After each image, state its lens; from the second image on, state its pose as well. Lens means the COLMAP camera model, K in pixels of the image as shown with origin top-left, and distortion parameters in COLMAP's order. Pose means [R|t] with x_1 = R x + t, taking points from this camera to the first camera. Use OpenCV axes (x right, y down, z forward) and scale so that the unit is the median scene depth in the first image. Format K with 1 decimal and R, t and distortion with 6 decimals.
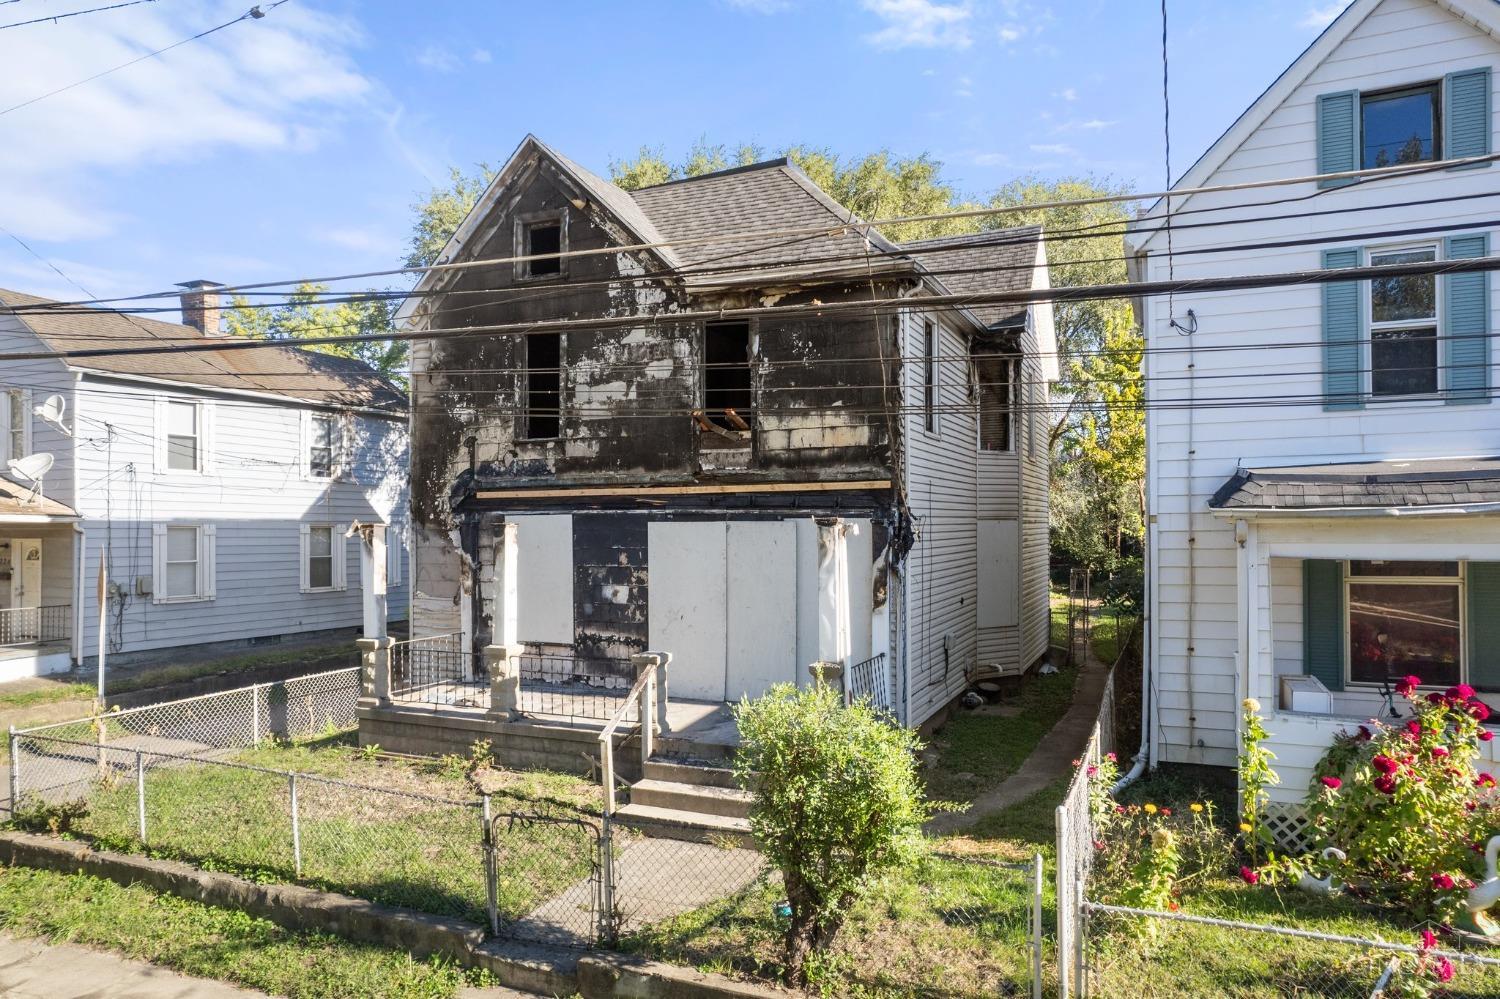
lens RADIAL K [[957.5, 0, 751.4], [0, 957.5, 524.4], [0, 0, 1]] dist [-0.023785, 0.019606]
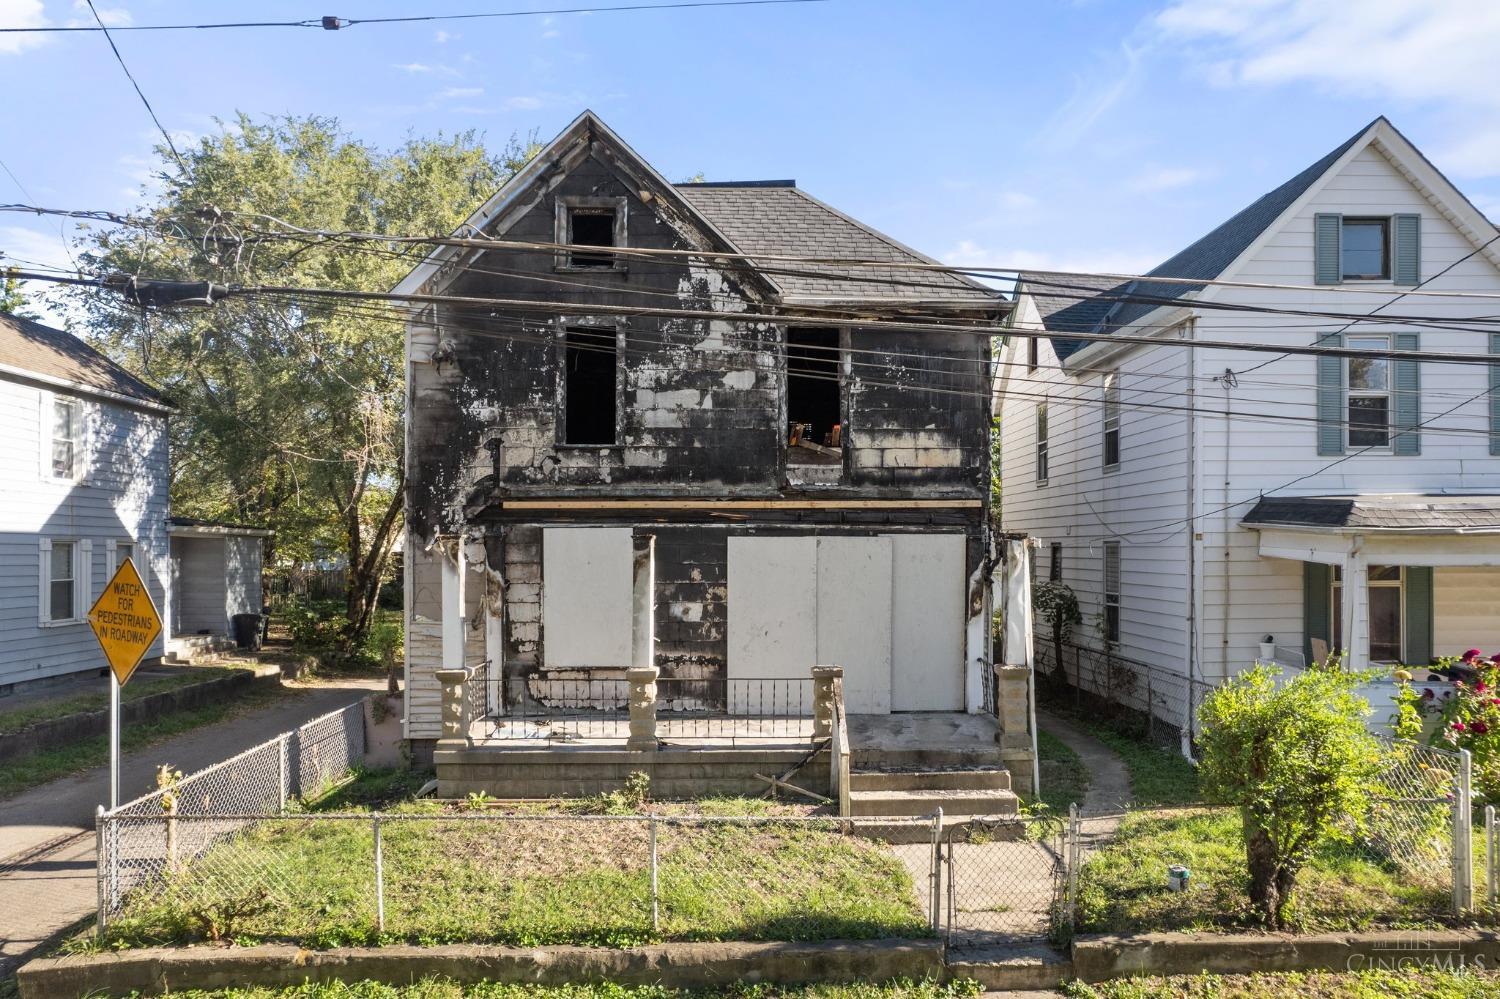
lens RADIAL K [[957.5, 0, 746.7], [0, 957.5, 553.2], [0, 0, 1]] dist [-0.023785, 0.019606]
pose [[0.906516, 0.003201, 0.422159, -0.493905], [-0.005071, 0.999982, 0.003307, 0.011128], [-0.422140, -0.005139, 0.906516, 0.109342]]
